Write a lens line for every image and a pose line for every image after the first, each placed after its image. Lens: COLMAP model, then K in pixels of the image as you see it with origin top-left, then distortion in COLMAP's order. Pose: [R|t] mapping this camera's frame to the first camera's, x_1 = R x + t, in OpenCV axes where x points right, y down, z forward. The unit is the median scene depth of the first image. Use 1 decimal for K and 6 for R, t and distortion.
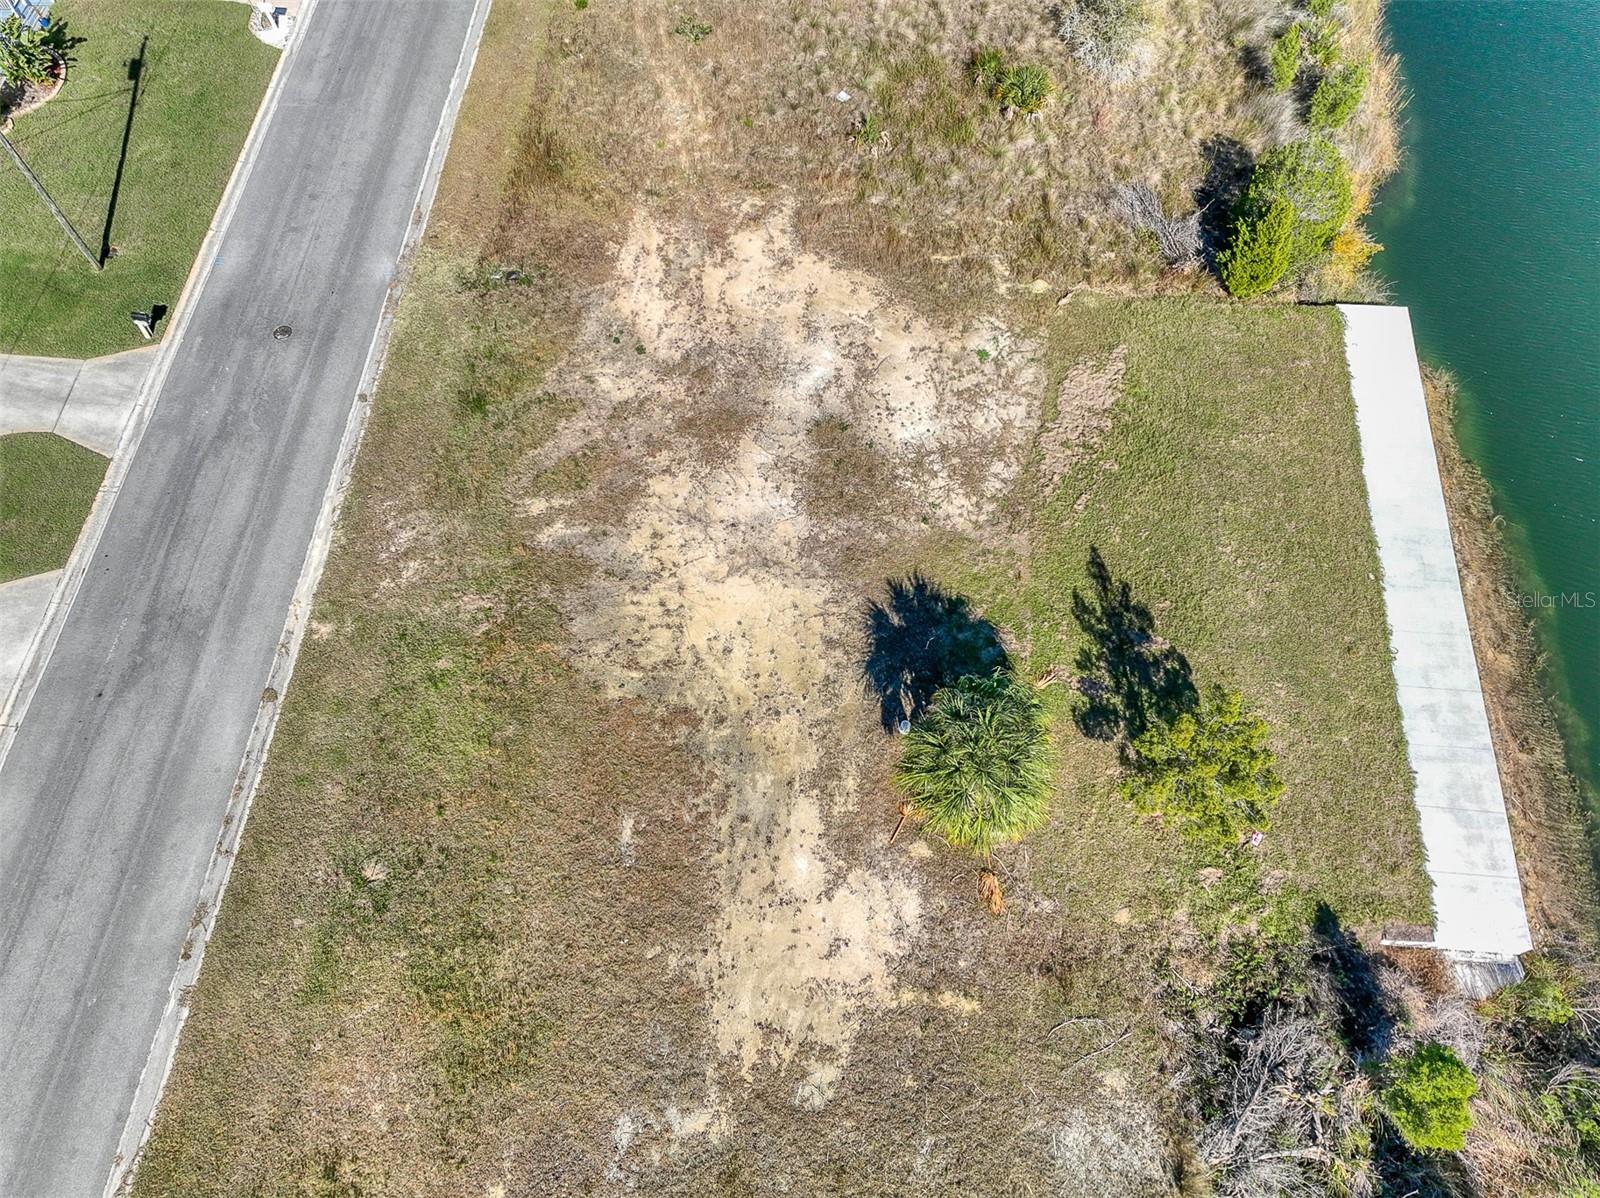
lens RADIAL K [[1118.2, 0, 794.7], [0, 1118.2, 604.4], [0, 0, 1]] dist [0.004985, 0.018410]
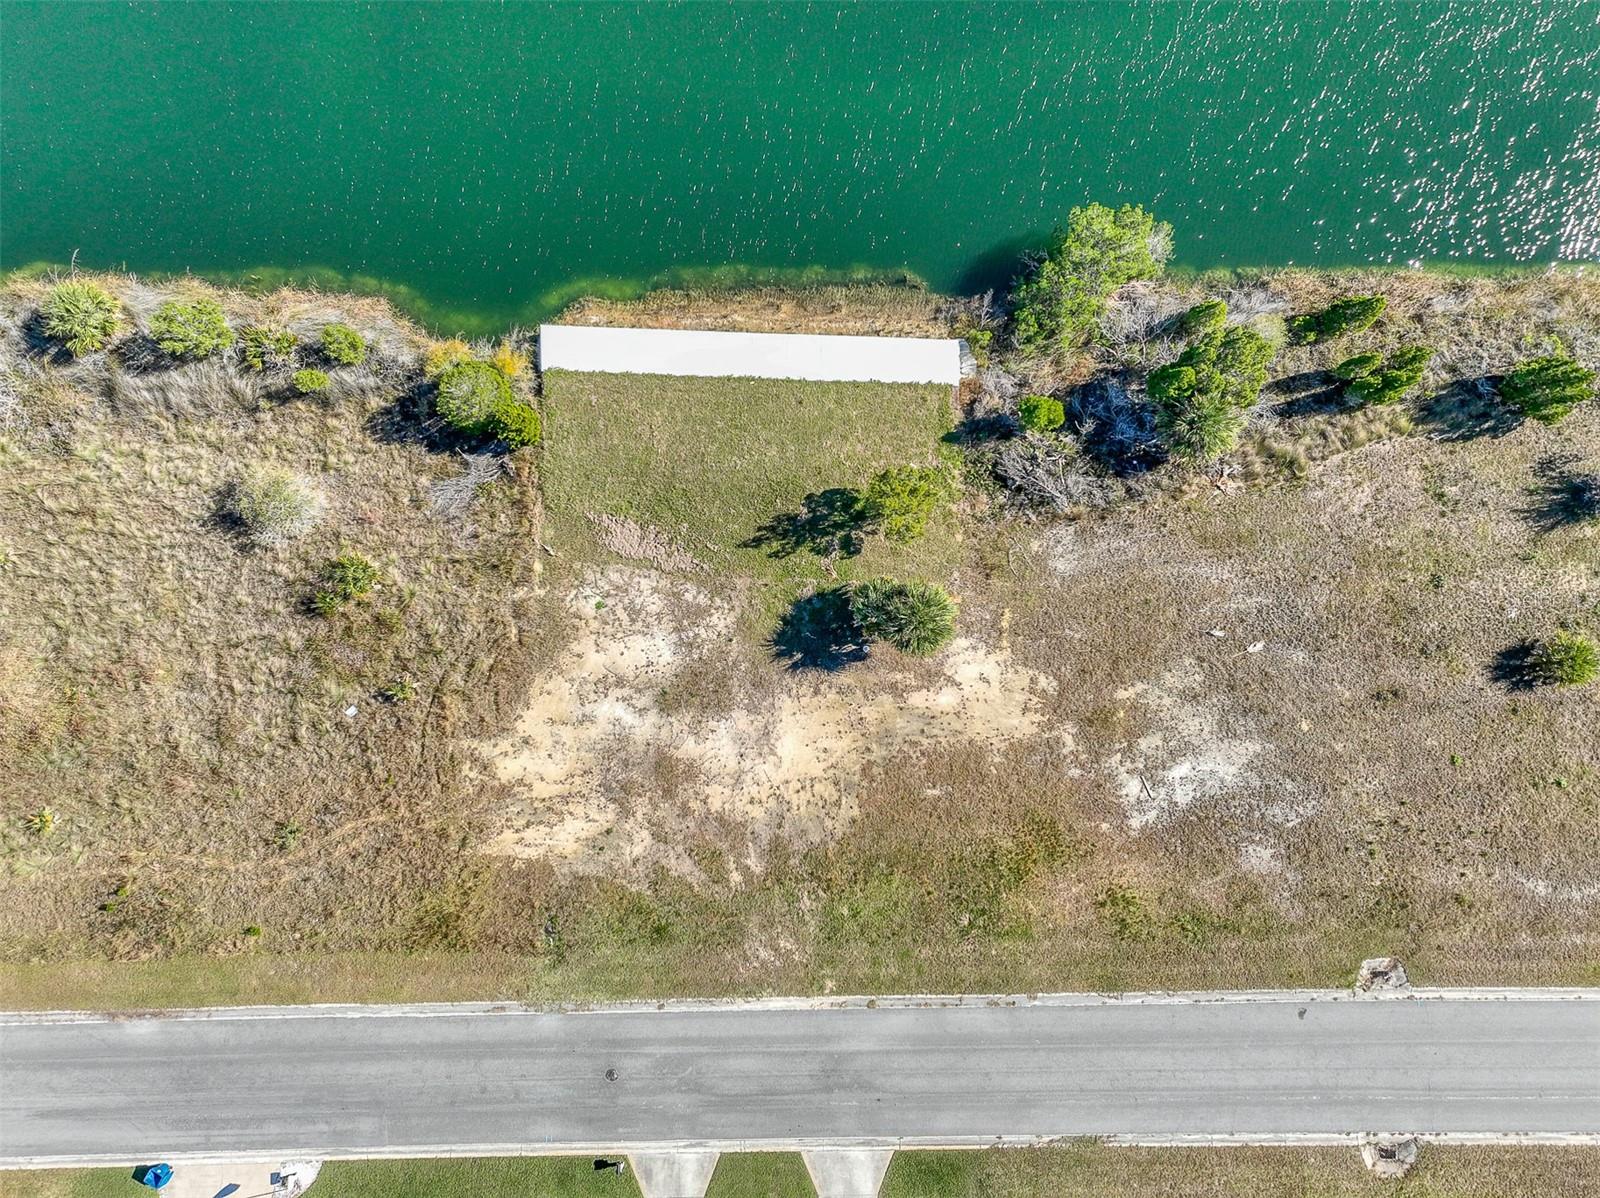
lens RADIAL K [[1118.2, 0, 804.8], [0, 1118.2, 611.4], [0, 0, 1]] dist [0.004985, 0.018410]
pose [[-0.076109, -0.996666, 0.029412, 0.102468], [0.879132, -0.053157, 0.473605, -0.763049], [-0.470463, 0.061903, 0.880246, -0.516281]]
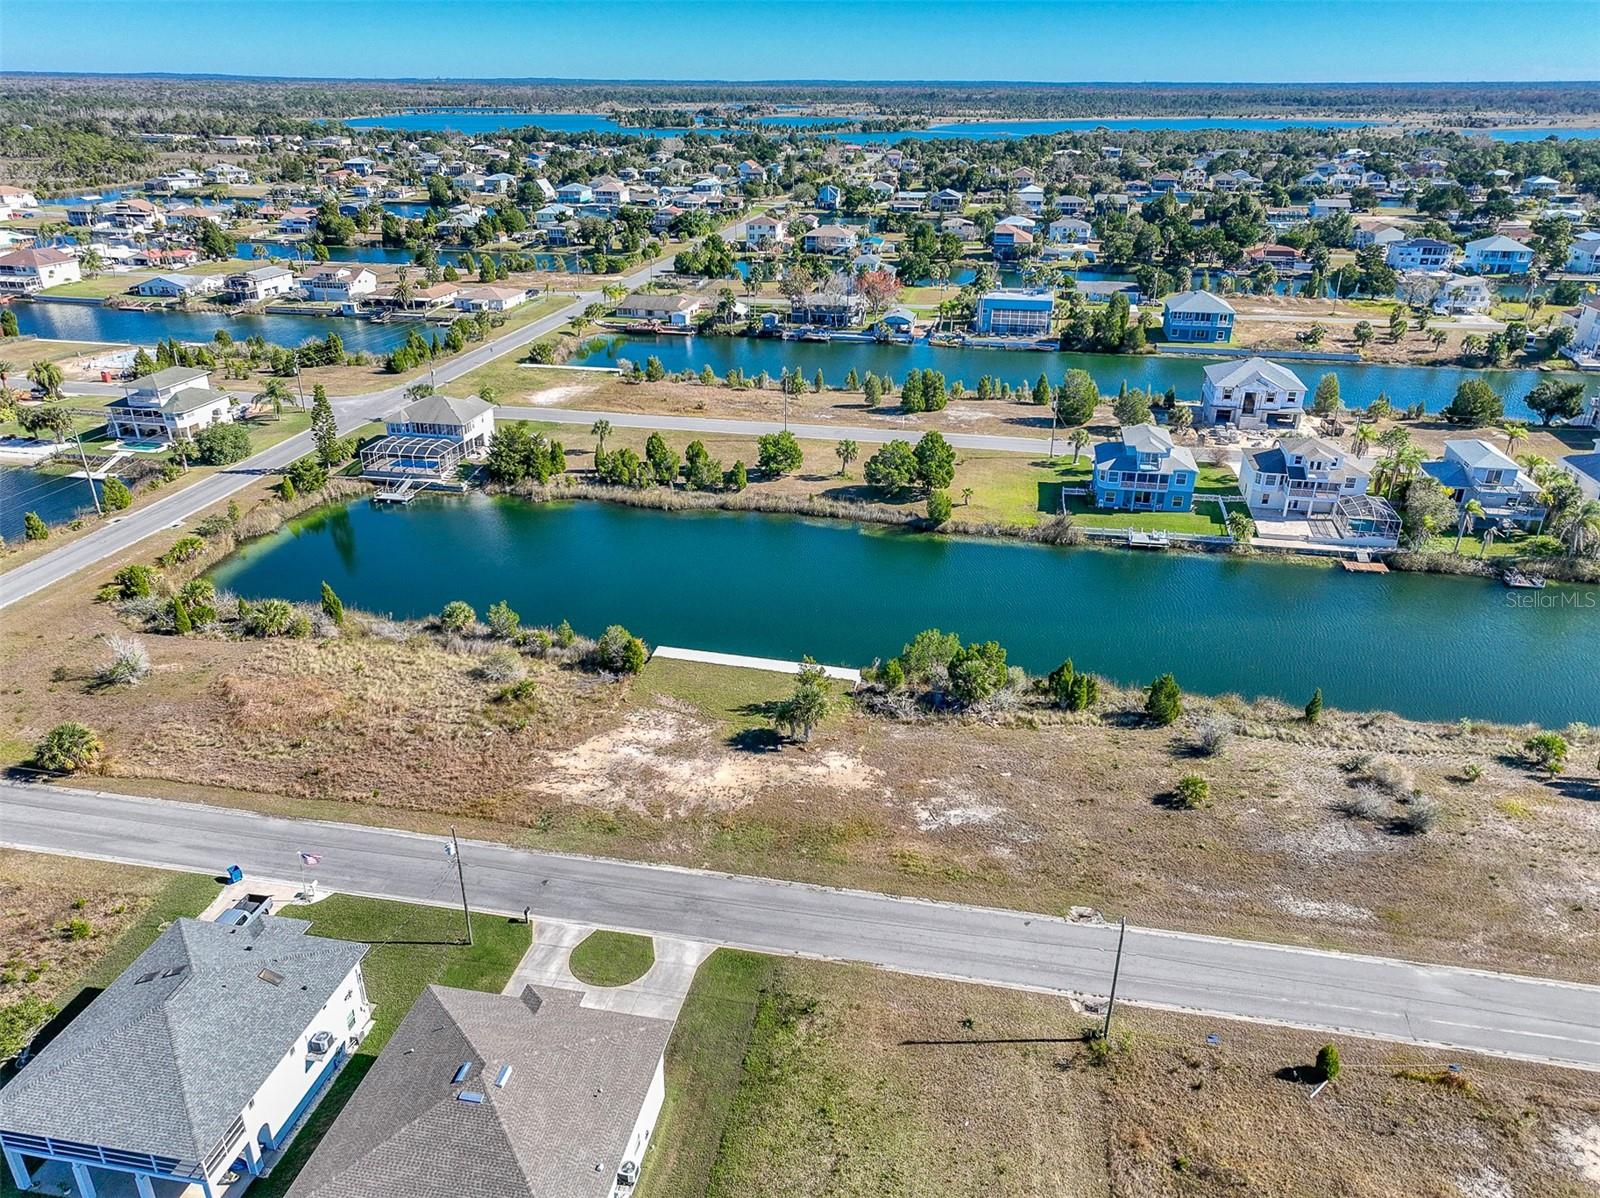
lens RADIAL K [[1118.2, 0, 799.4], [0, 1118.2, 606.1], [0, 0, 1]] dist [0.004985, 0.018410]
pose [[0.126826, -0.415270, 0.900814, -2.355662], [0.870775, 0.481533, 0.099387, -0.318801], [-0.475044, 0.771801, 0.422678, -0.623510]]
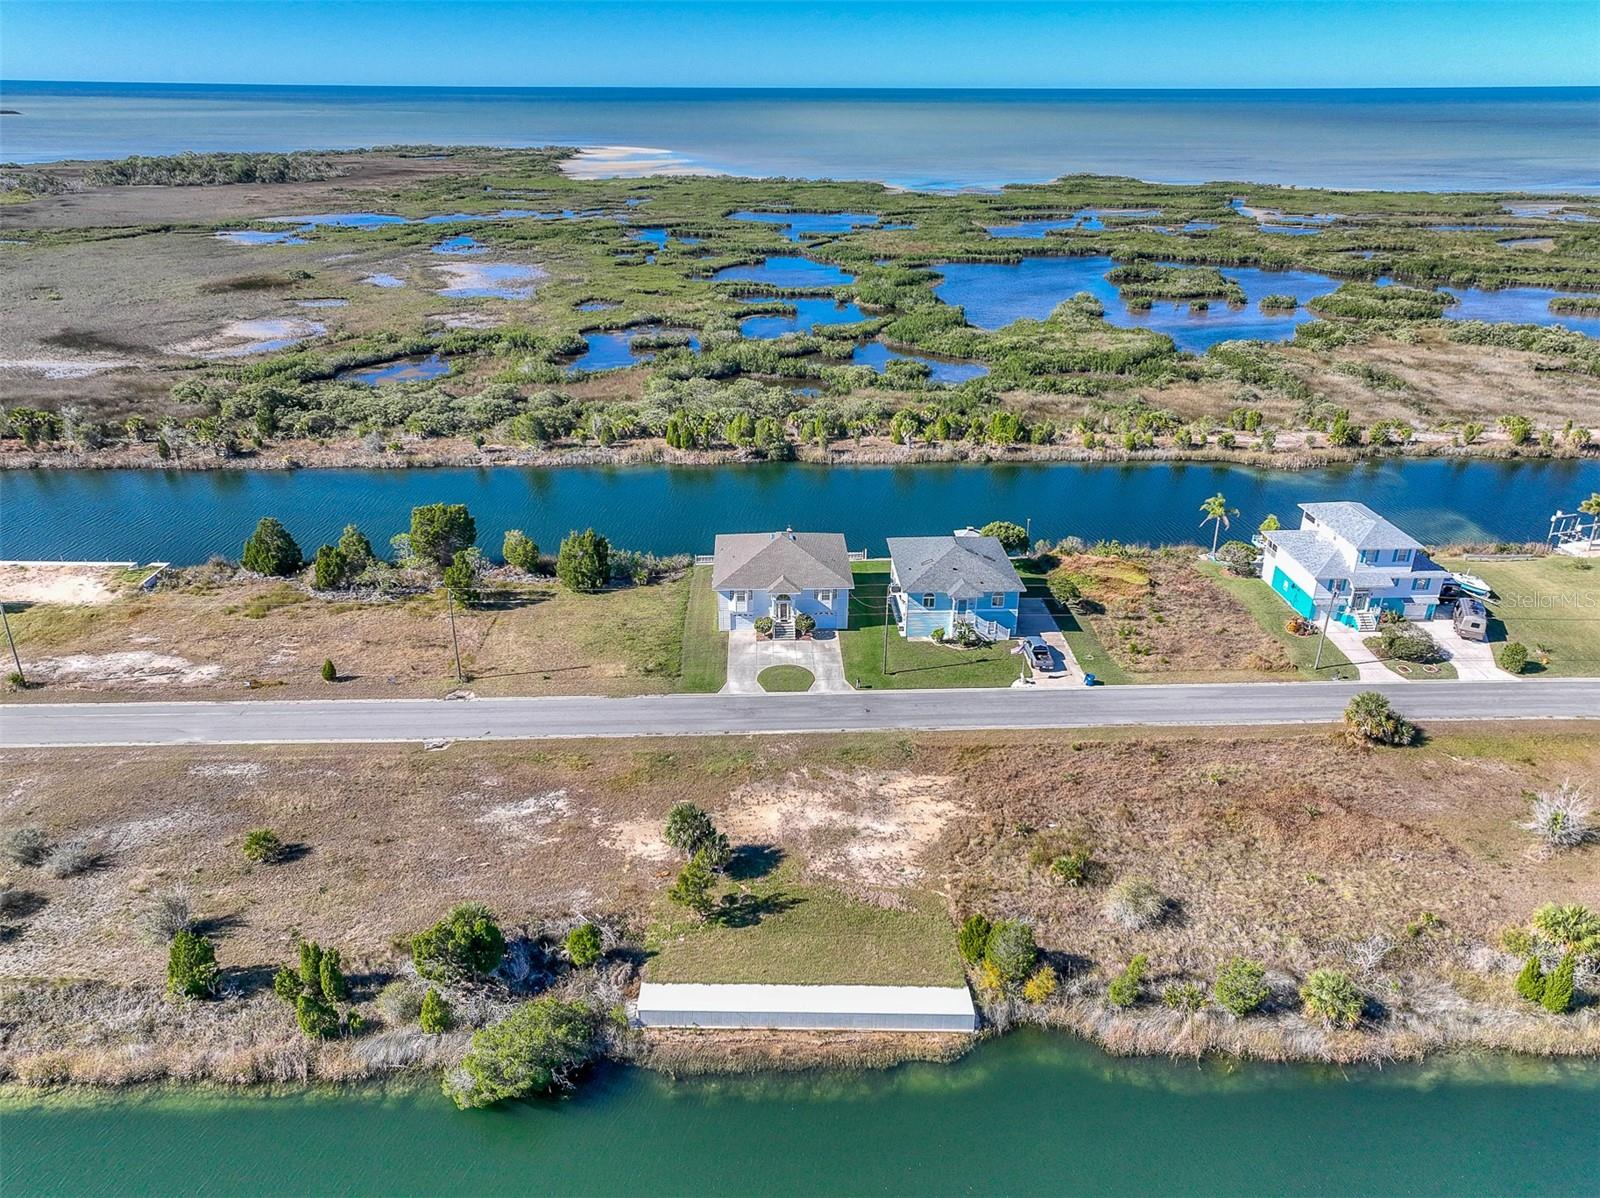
lens RADIAL K [[1118.2, 0, 798.9], [0, 1118.2, 603.2], [0, 0, 1]] dist [0.004985, 0.018410]
pose [[0.100415, 0.423959, -0.900098, 2.119457], [-0.877991, 0.463319, 0.120282, -0.611426], [0.468027, 0.778199, 0.418756, -0.497588]]
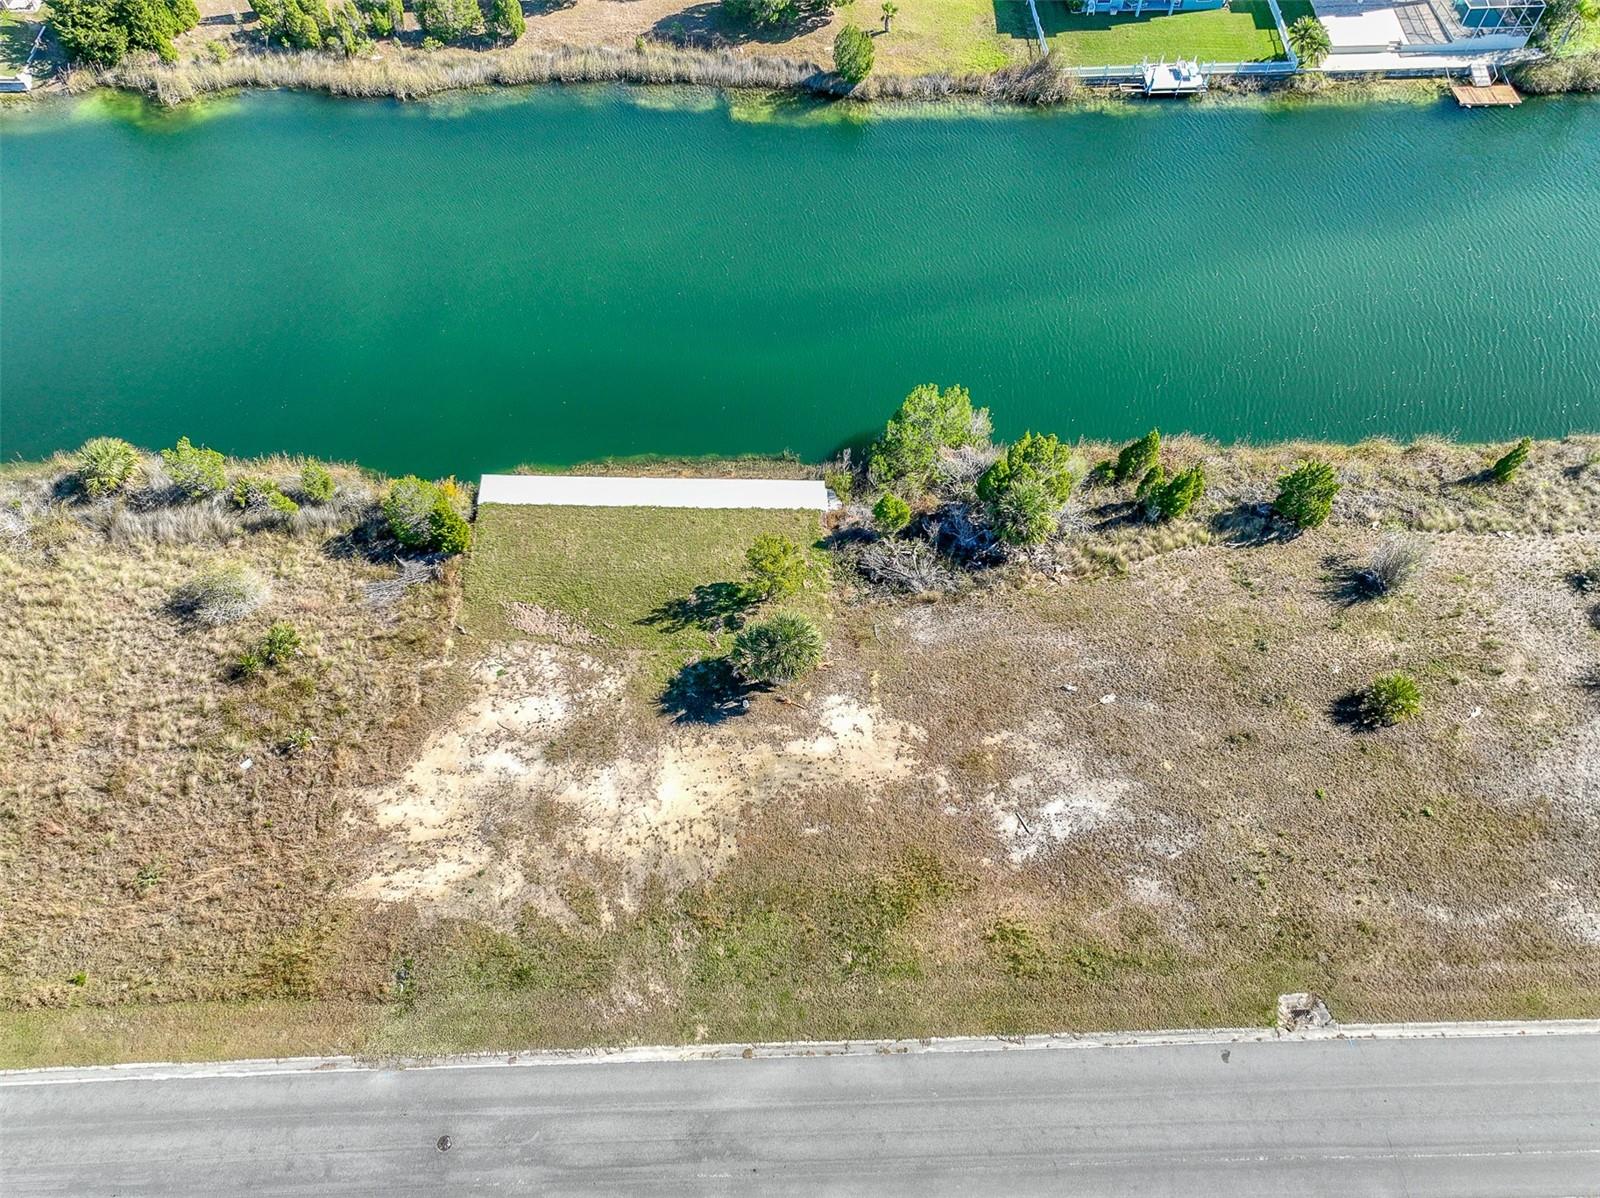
lens RADIAL K [[1118.2, 0, 799.8], [0, 1118.2, 600.6], [0, 0, 1]] dist [0.004985, 0.018410]
pose [[-0.092829, -0.820148, 0.564571, -0.786178], [0.875705, 0.202591, 0.438289, -0.636653], [-0.473838, 0.535083, 0.699402, -0.465226]]
